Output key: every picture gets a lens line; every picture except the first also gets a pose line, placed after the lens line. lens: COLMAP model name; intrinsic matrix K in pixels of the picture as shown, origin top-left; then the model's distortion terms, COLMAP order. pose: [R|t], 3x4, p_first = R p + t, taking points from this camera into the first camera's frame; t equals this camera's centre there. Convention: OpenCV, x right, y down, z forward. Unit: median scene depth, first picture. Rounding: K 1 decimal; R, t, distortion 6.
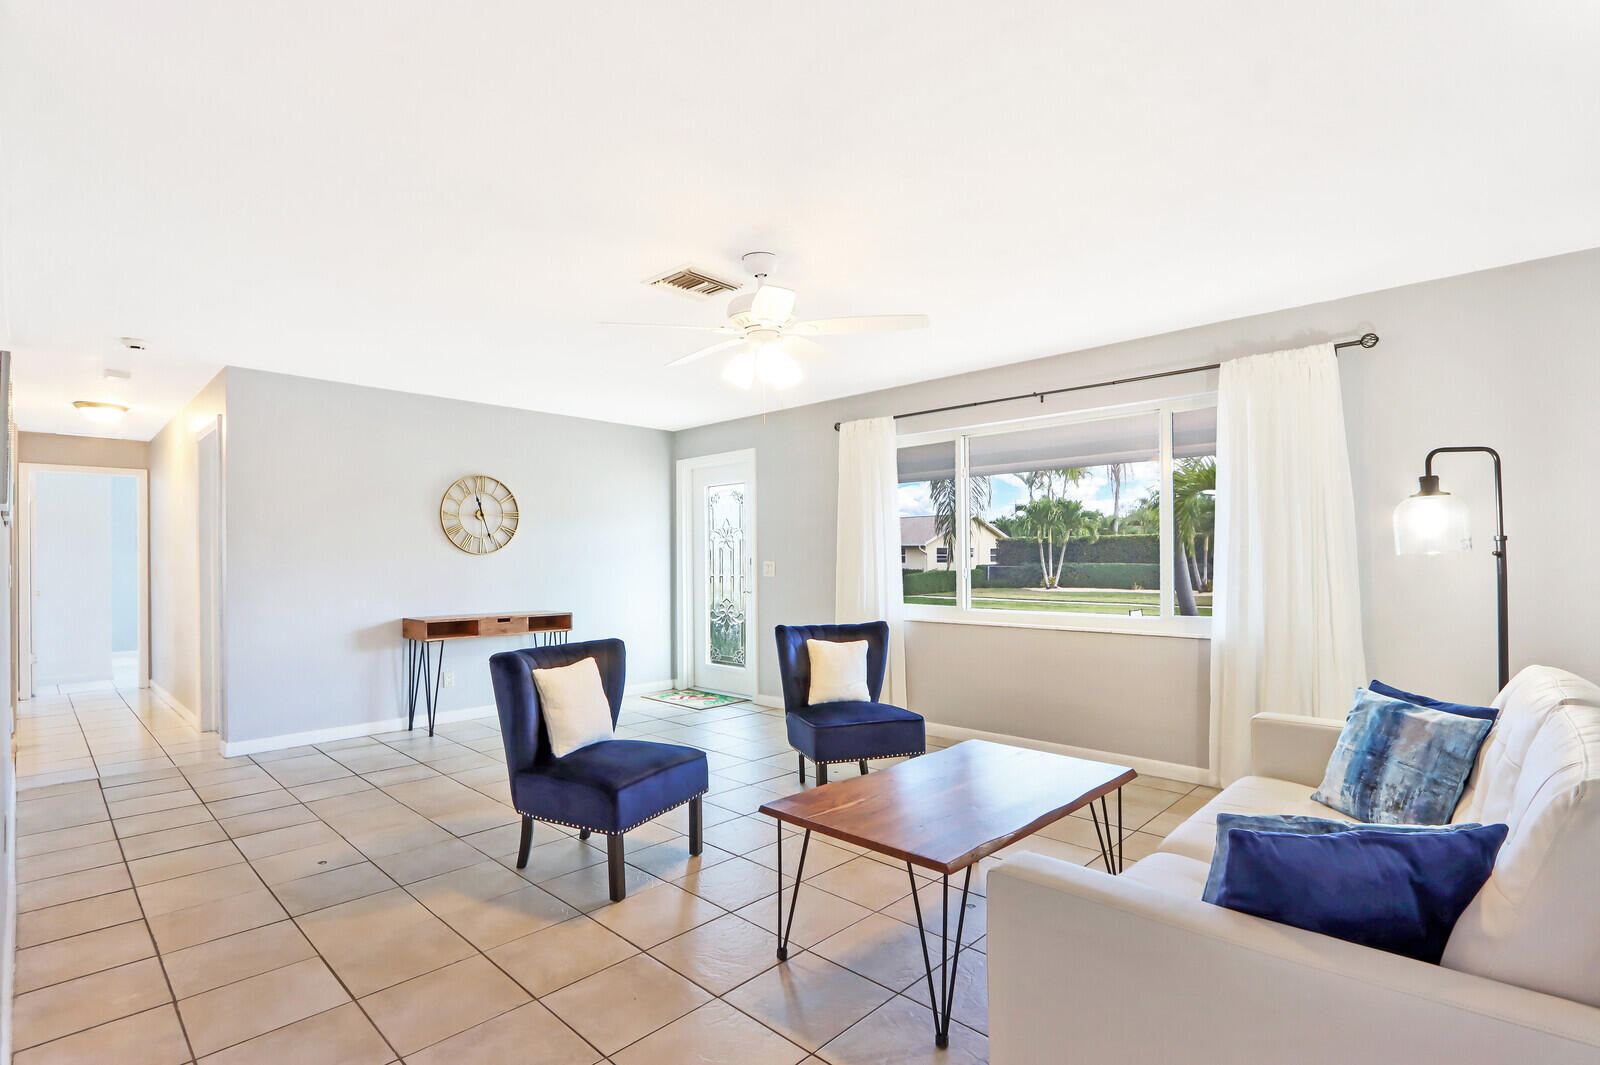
lens RADIAL K [[757.3, 0, 777.7], [0, 757.3, 556.3], [0, 0, 1]] dist [-0.018814, 0.002663]
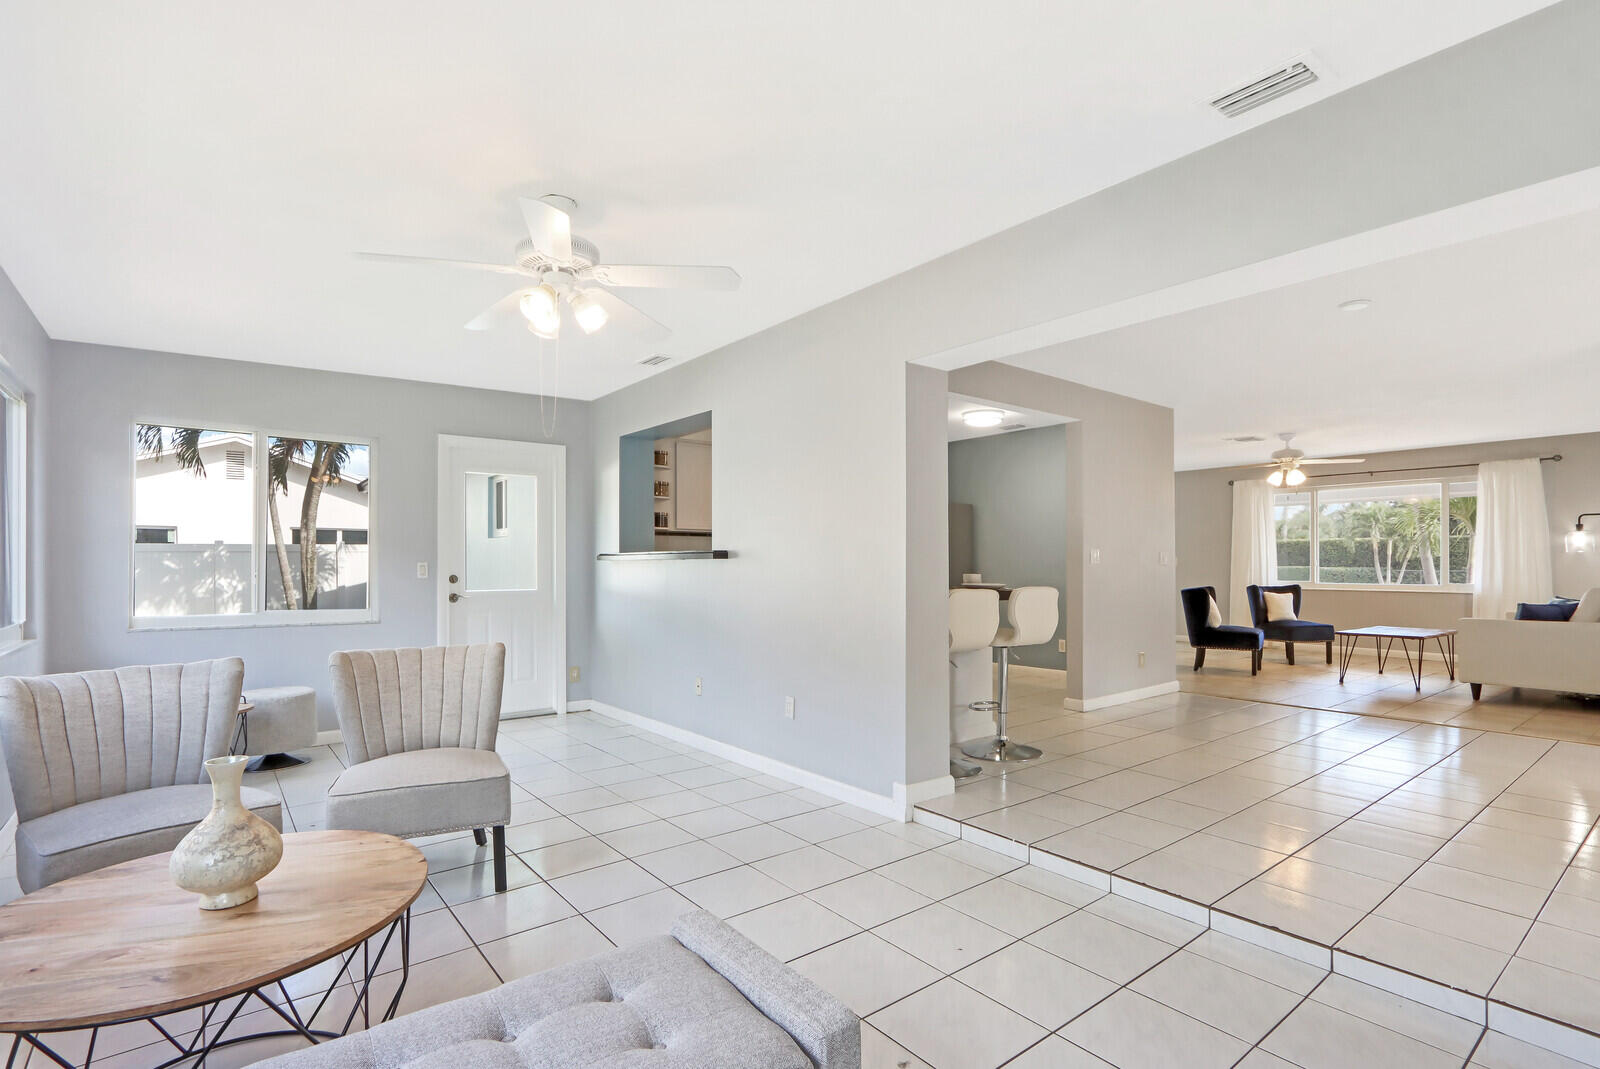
lens RADIAL K [[757.3, 0, 778.2], [0, 757.3, 564.0], [0, 0, 1]] dist [-0.018814, 0.002663]
pose [[0.988873, 0.005870, -0.148643, -1.054996], [-0.004962, 0.999967, 0.006480, 0.023950], [0.148677, -0.005670, 0.988870, -1.382293]]
